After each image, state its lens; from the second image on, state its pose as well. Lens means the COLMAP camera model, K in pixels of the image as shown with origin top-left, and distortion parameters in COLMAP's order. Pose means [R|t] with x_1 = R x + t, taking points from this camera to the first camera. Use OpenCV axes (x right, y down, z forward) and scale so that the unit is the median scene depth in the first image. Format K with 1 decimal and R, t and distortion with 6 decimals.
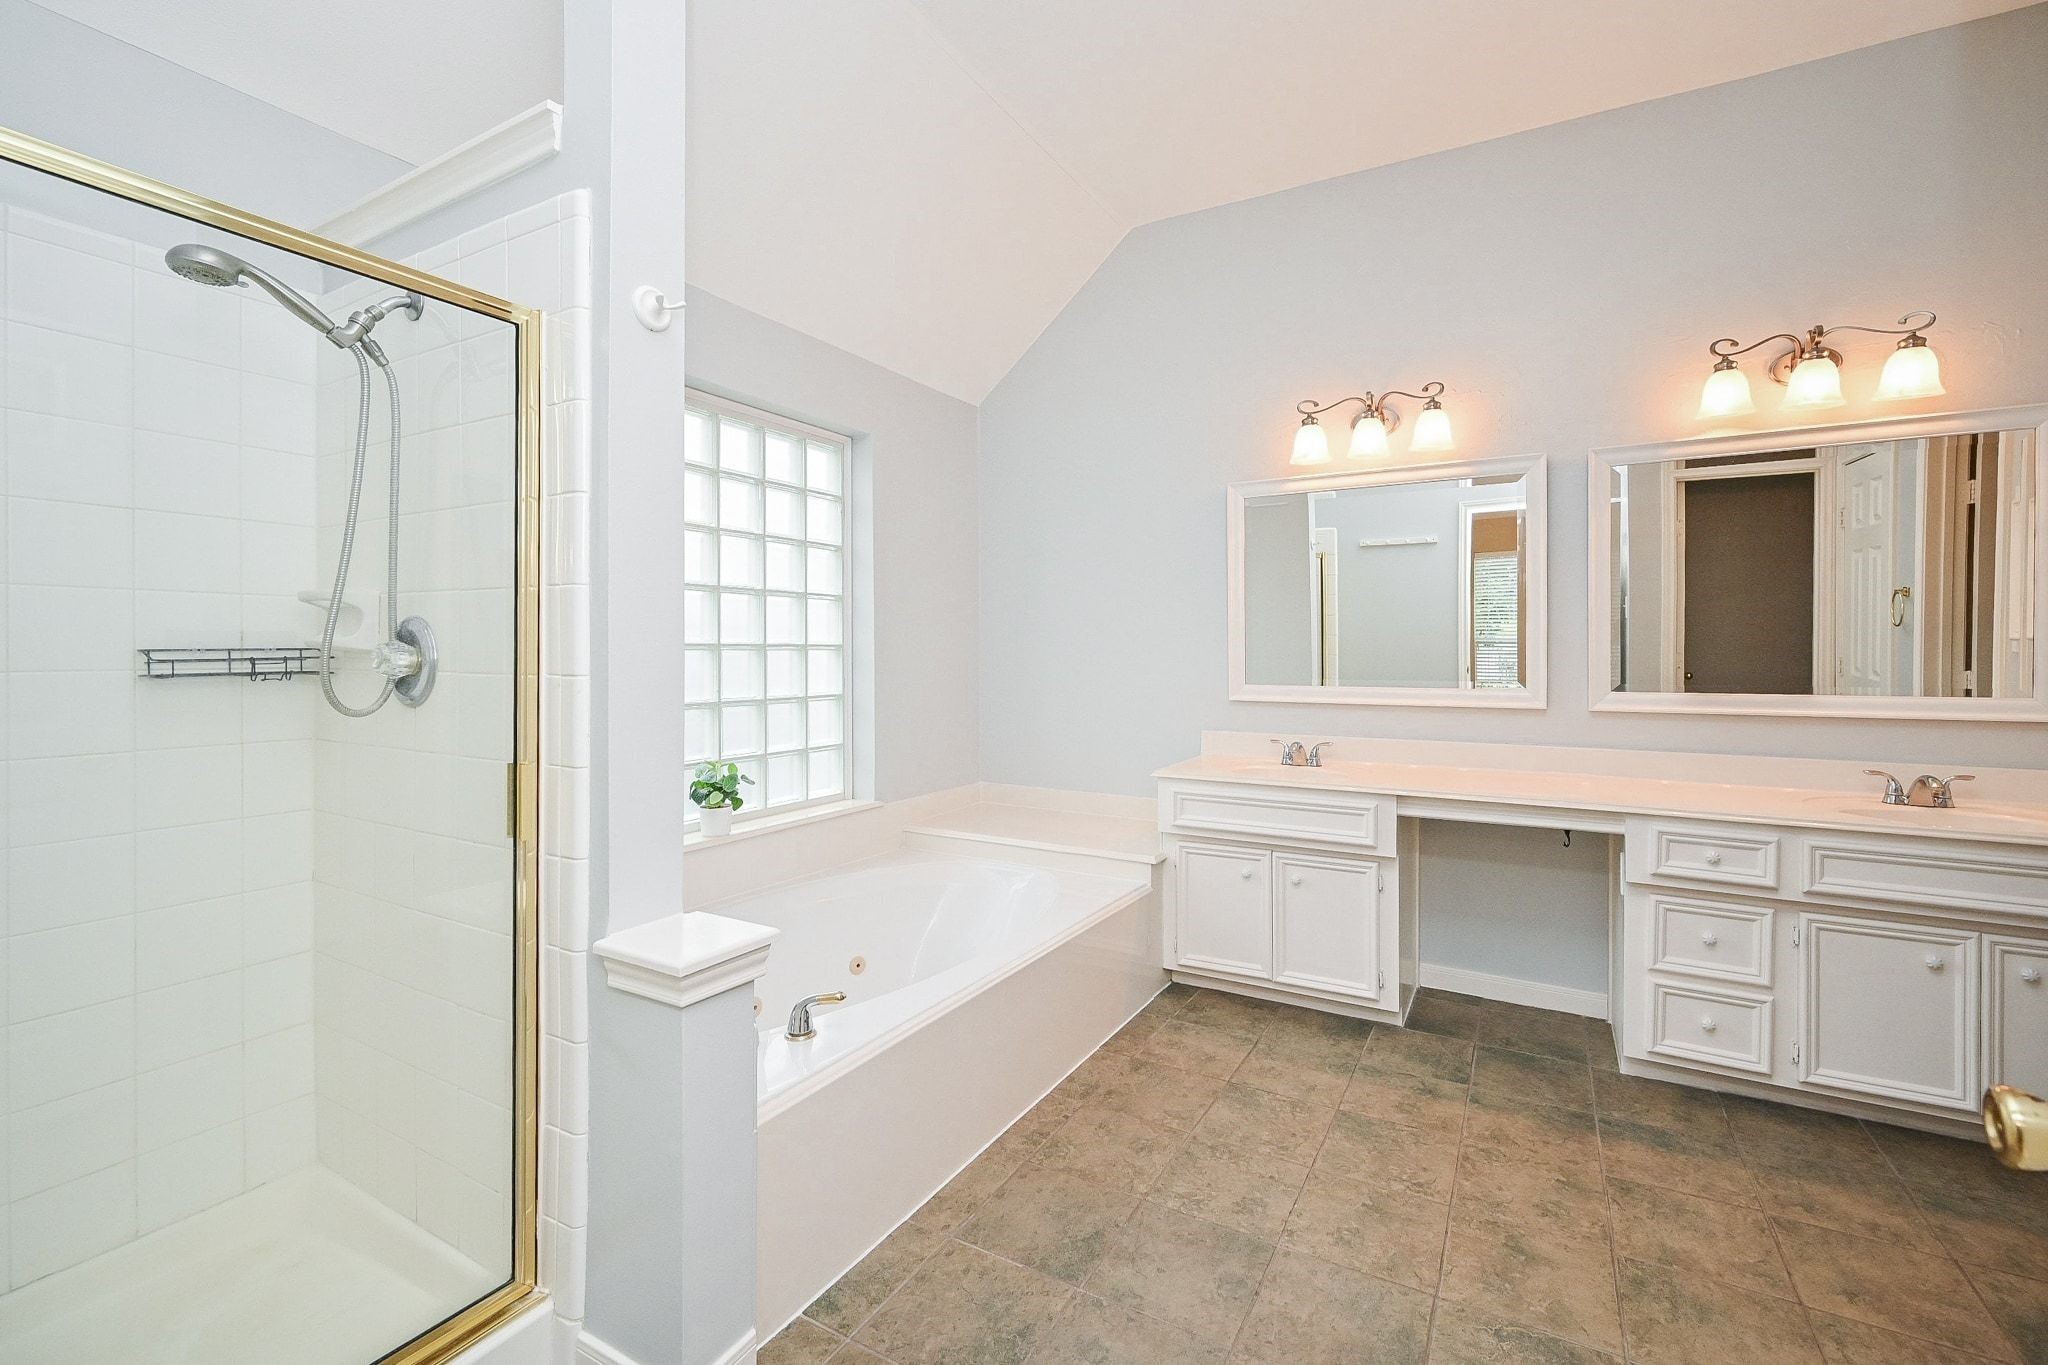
lens RADIAL K [[941.5, 0, 1030.7], [0, 941.5, 653.2], [0, 0, 1]] dist [-0.000187, -0.000632]
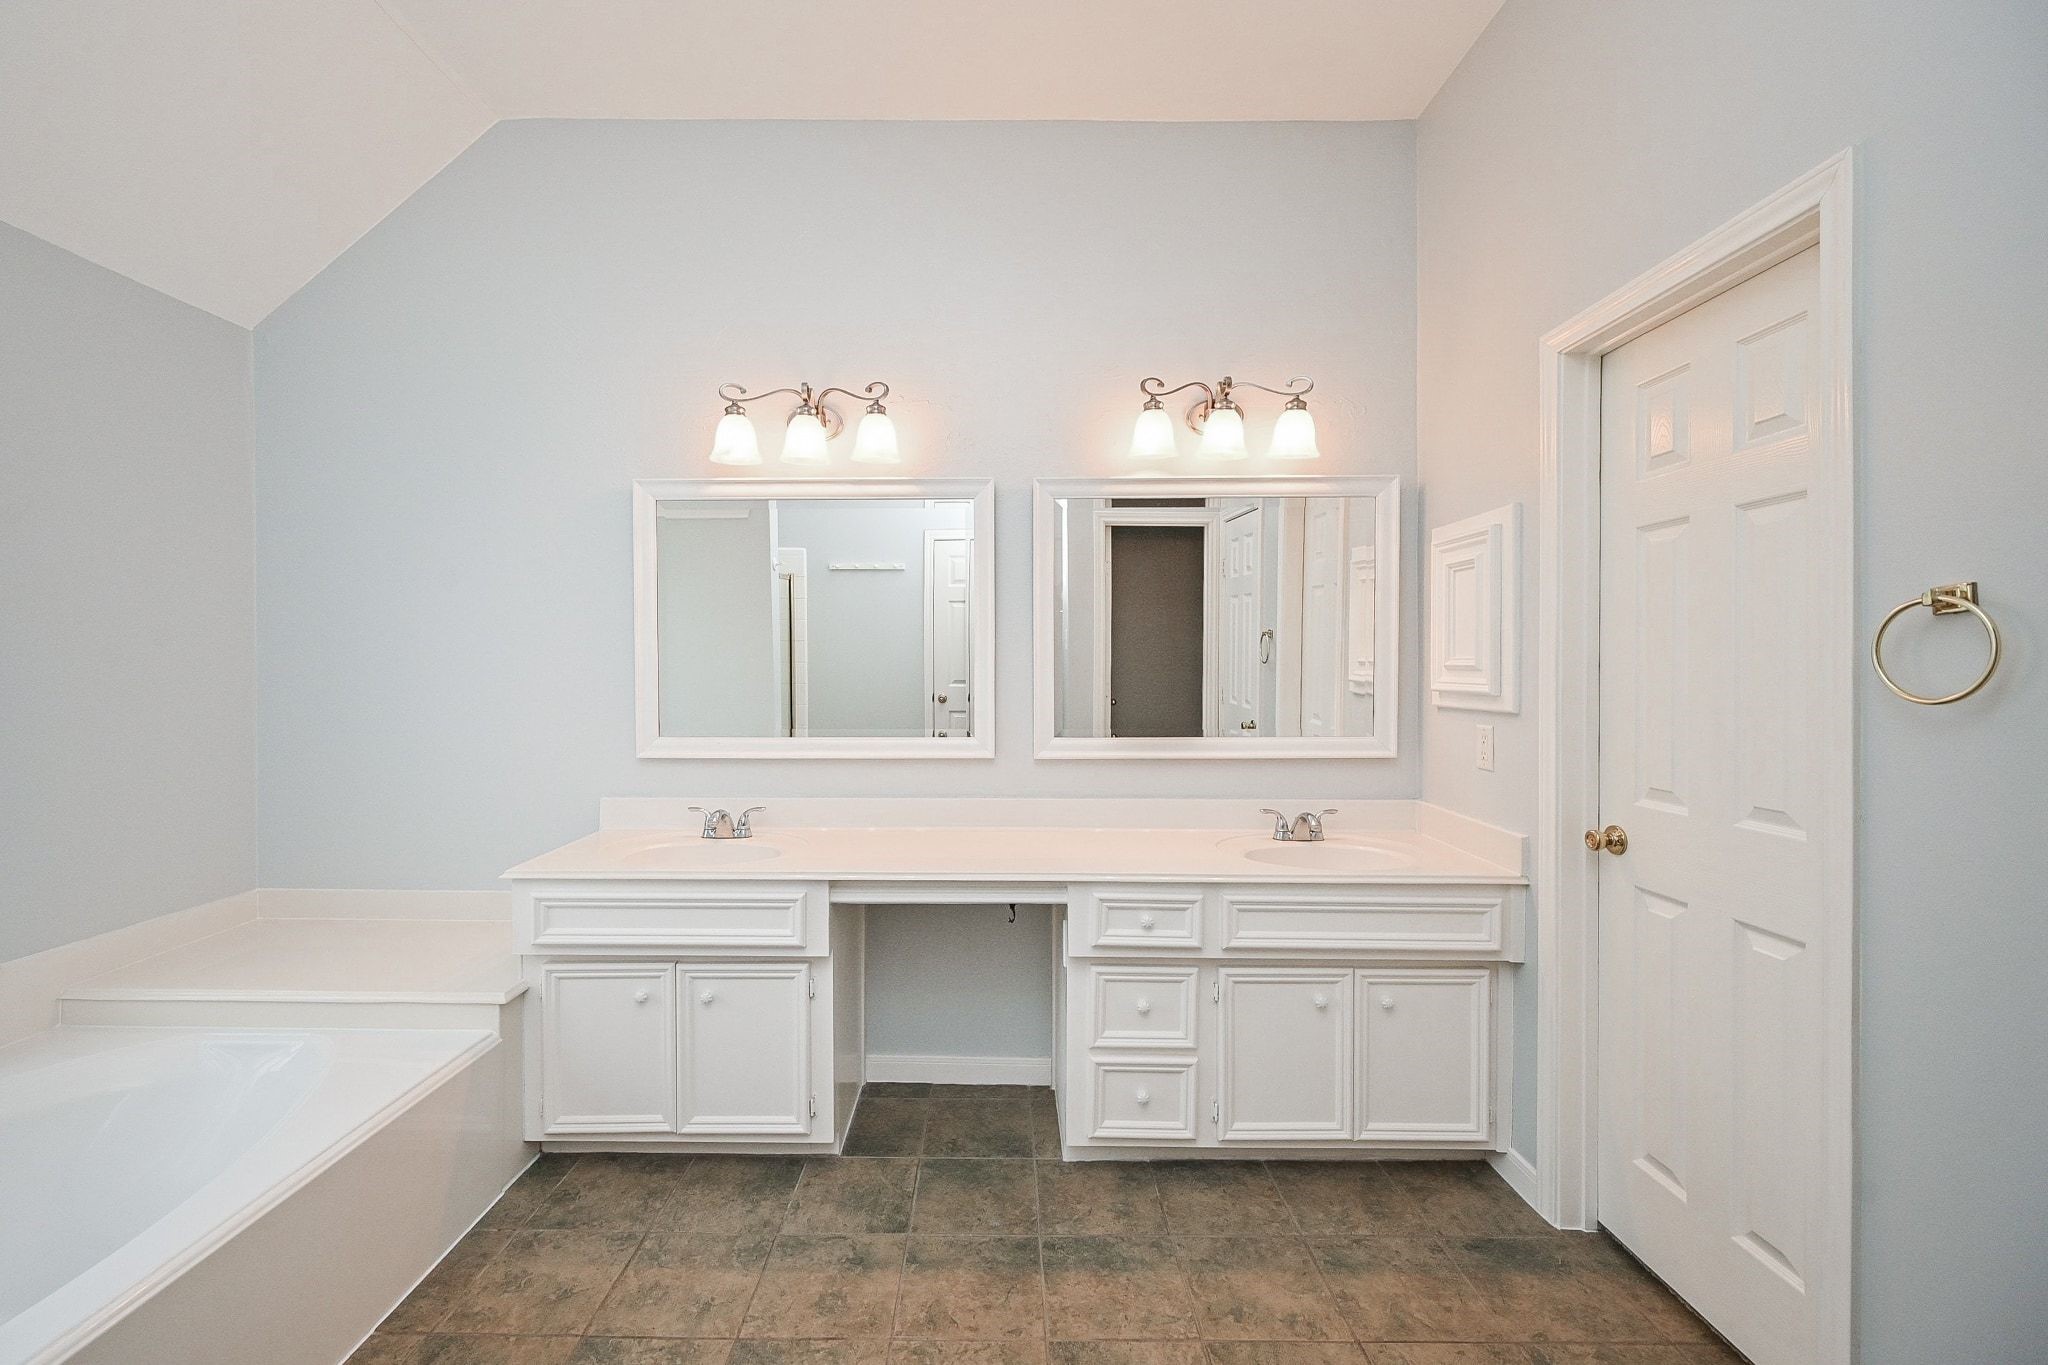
lens RADIAL K [[954.7, 0, 1024.0], [0, 954.7, 682.5], [0, 0, 1]] dist [-0.001460, -0.000097]
pose [[0.867017, -0.005097, 0.498253, 0.128826], [0.000648, 0.999958, 0.009103, -0.026527], [-0.498278, -0.007570, 0.866984, 0.210666]]
